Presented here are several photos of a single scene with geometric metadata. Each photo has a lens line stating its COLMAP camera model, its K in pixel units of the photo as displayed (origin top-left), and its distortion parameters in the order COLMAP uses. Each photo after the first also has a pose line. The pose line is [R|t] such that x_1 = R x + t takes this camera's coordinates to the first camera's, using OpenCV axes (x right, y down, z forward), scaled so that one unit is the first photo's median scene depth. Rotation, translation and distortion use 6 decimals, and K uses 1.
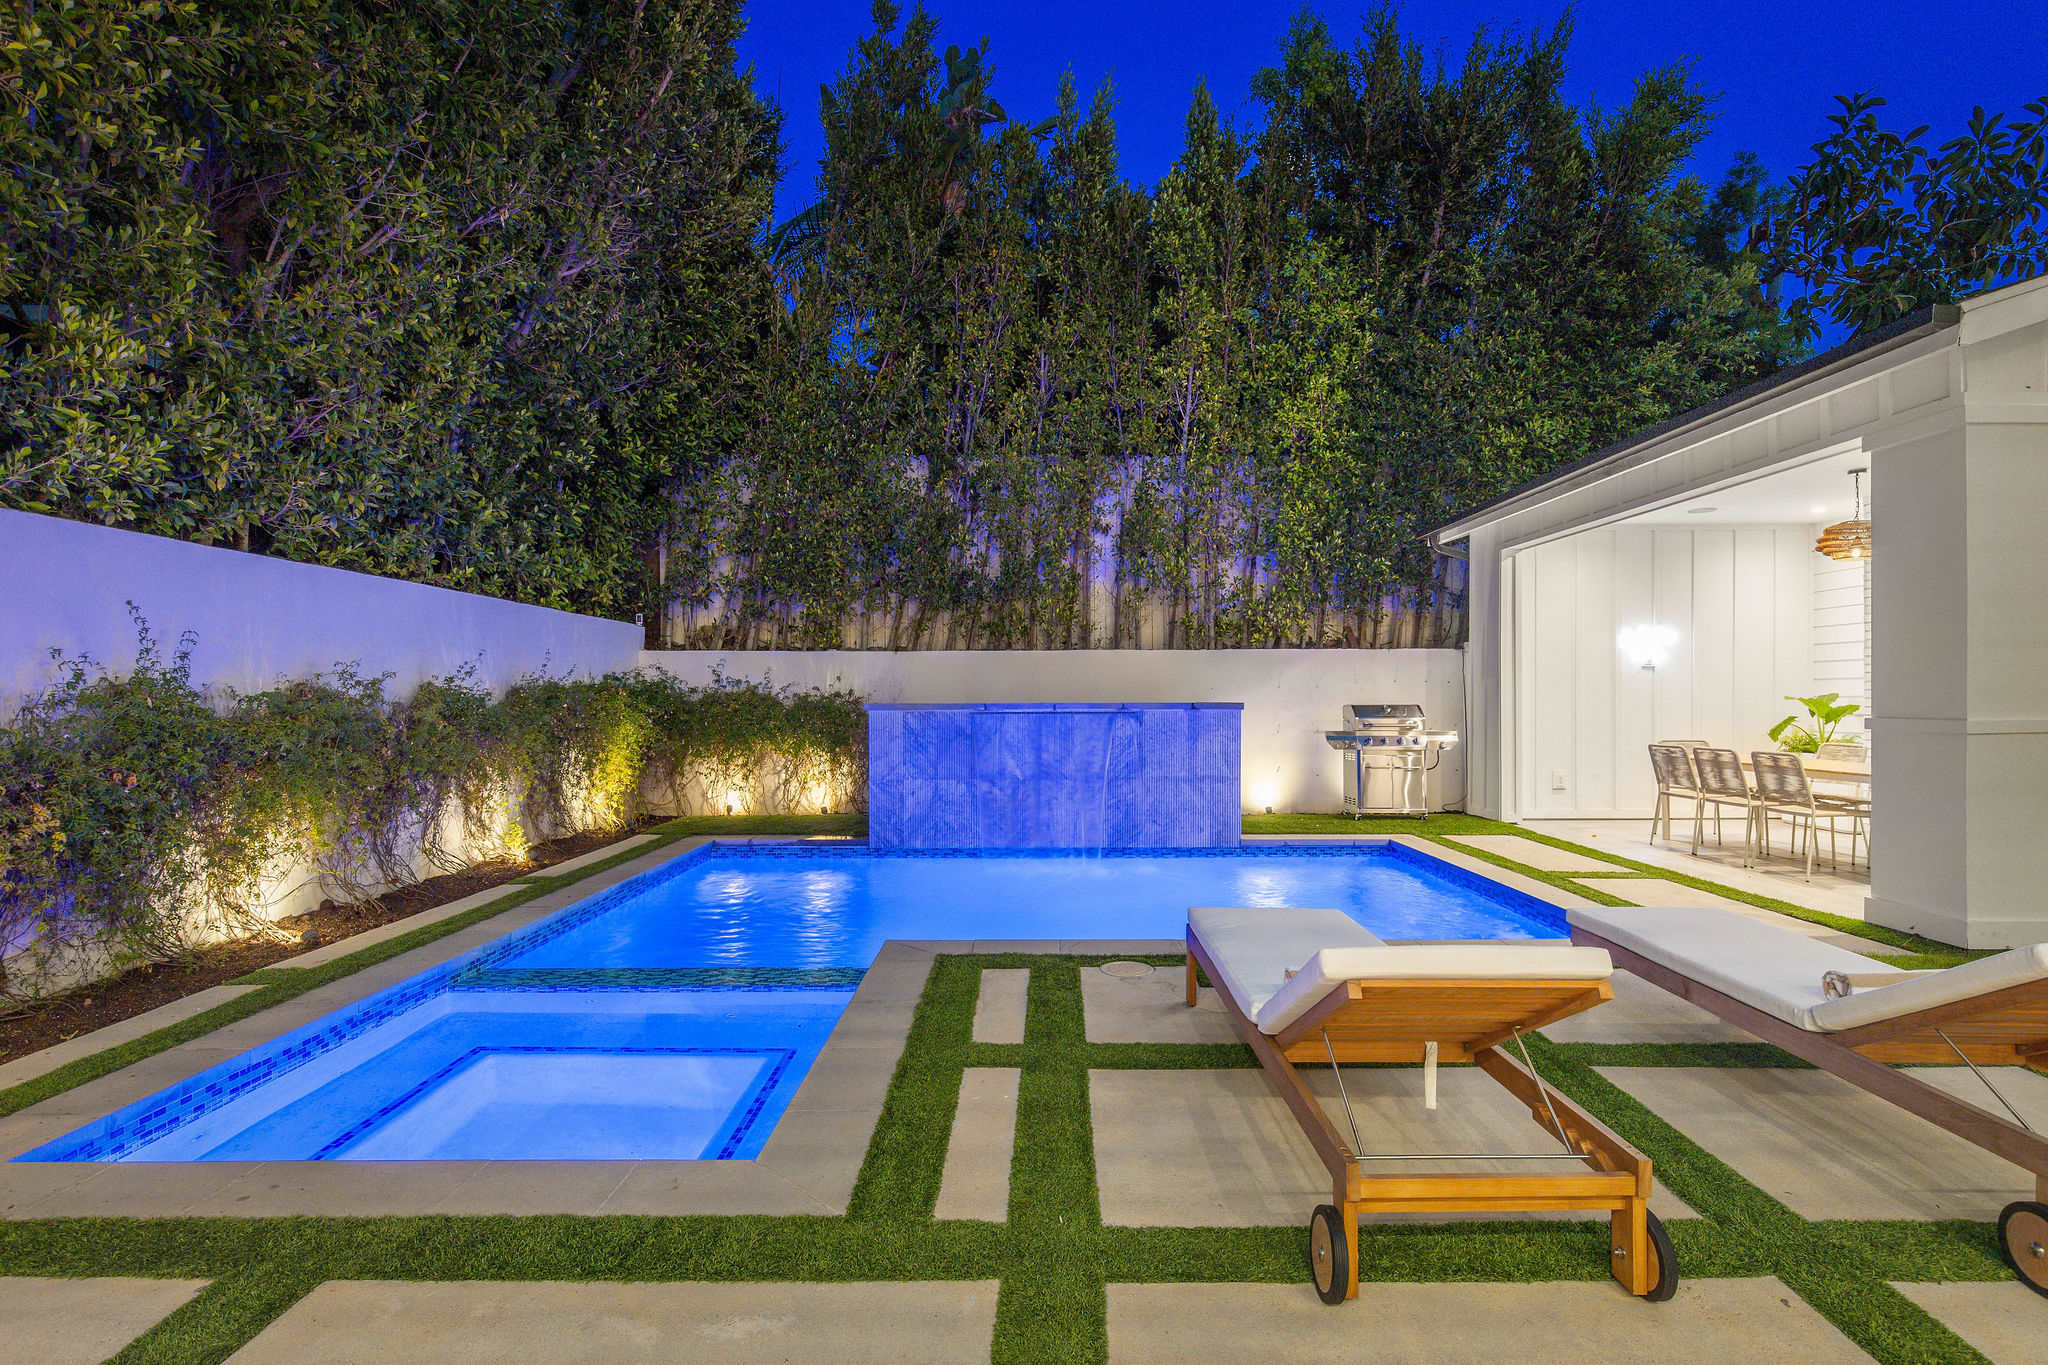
lens RADIAL K [[974.2, 0, 1036.3], [0, 974.2, 701.9], [0, 0, 1]] dist [-0.006467, 0.001507]
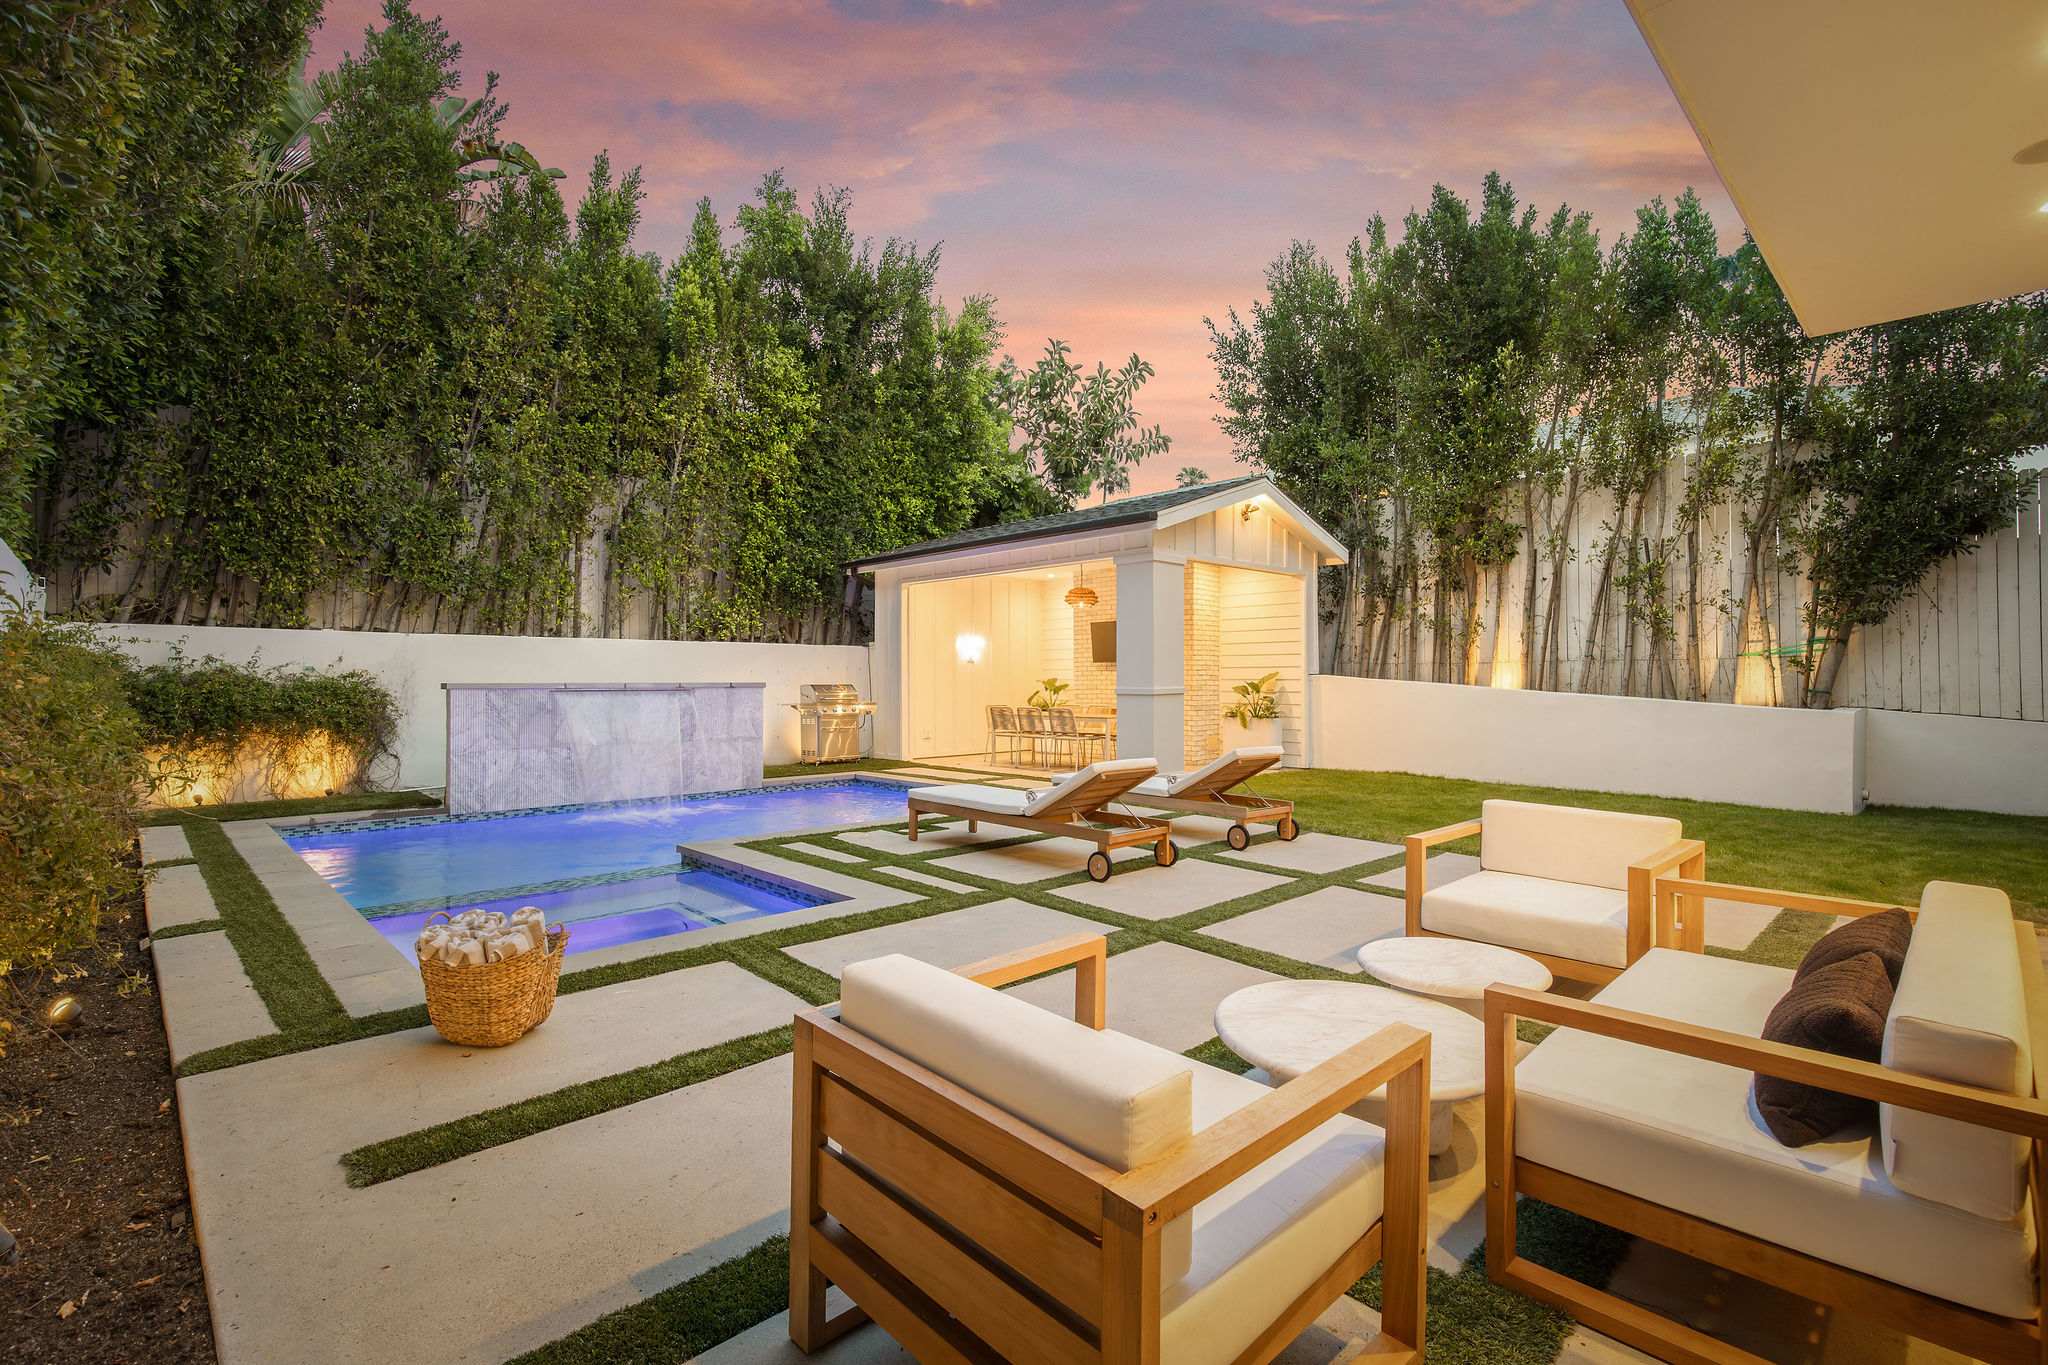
lens RADIAL K [[918.0, 0, 1032.5], [0, 918.0, 683.5], [0, 0, 1]] dist [0.003312, -0.000448]
pose [[0.714368, 0.000280, 0.699770, -0.468542], [0.003345, 0.999987, -0.003815, 0.009167], [-0.699763, 0.005065, 0.714358, -0.215028]]
